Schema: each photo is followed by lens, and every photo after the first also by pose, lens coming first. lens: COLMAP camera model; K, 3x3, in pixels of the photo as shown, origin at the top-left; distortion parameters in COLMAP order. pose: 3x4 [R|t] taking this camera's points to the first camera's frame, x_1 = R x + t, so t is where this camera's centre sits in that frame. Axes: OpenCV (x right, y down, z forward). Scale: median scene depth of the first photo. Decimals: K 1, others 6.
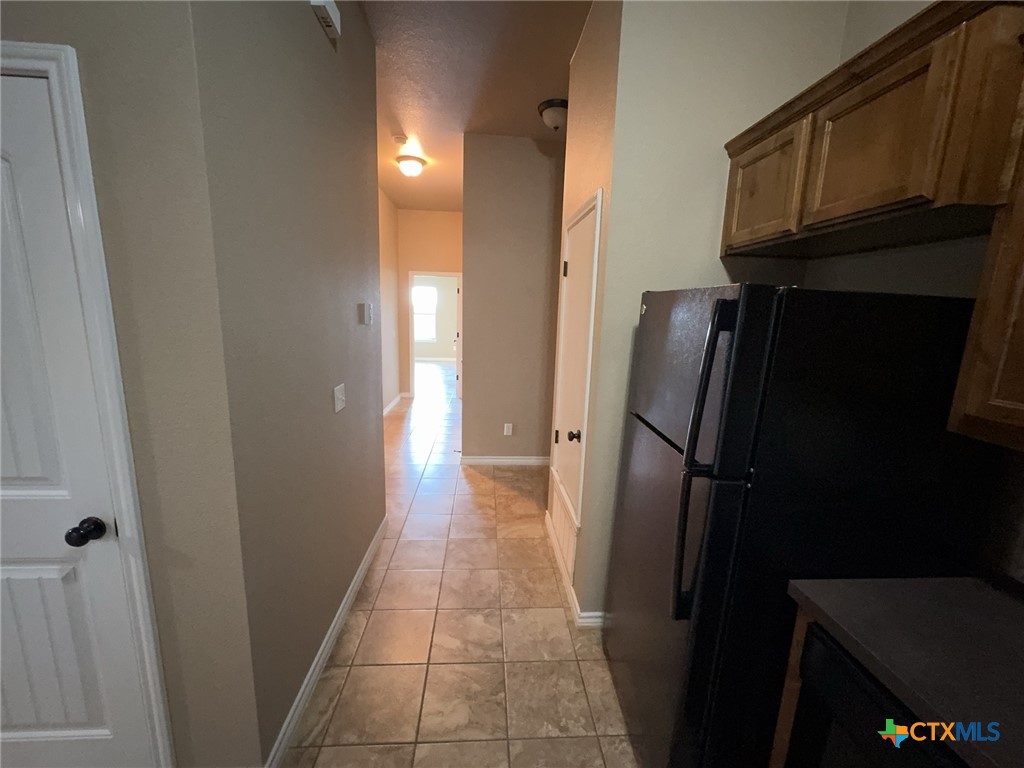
lens RADIAL K [[410.7, 0, 512.0], [0, 410.7, 384.0], [0, 0, 1]] dist [-0.000567, -0.000130]
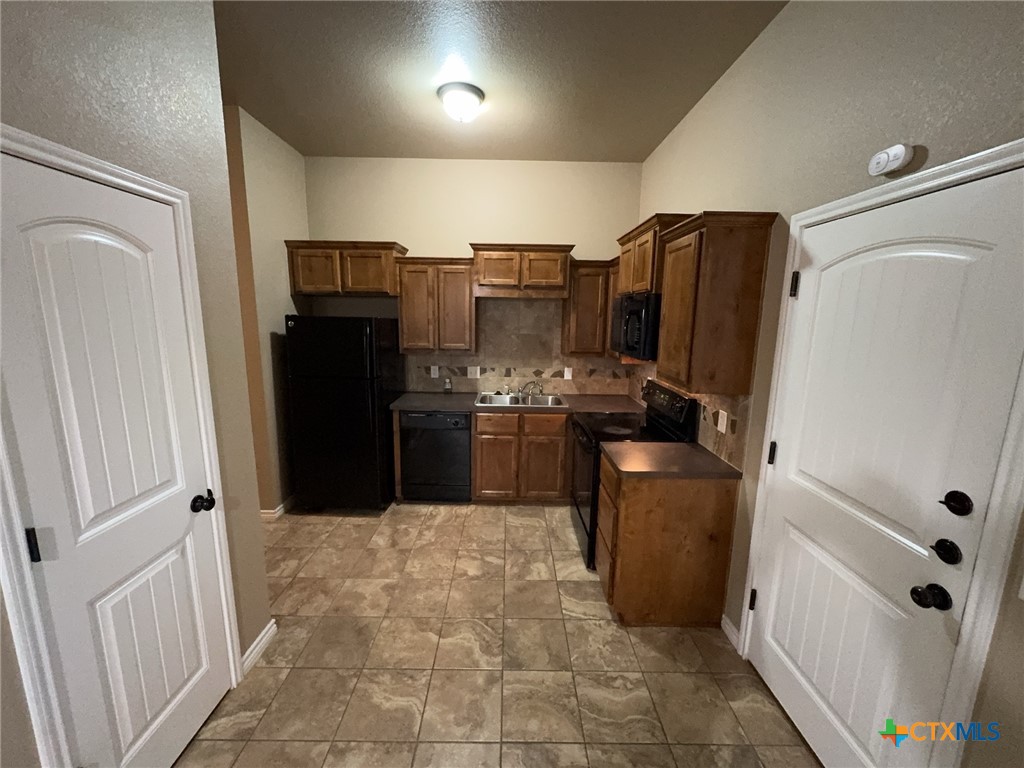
lens RADIAL K [[410.7, 0, 512.0], [0, 410.7, 384.0], [0, 0, 1]] dist [-0.000567, -0.000130]
pose [[0.058258, -0.202385, 0.977572, -2.034340], [0.169339, 0.967047, 0.190114, -0.122888], [-0.983835, 0.154465, 0.090609, -0.238081]]
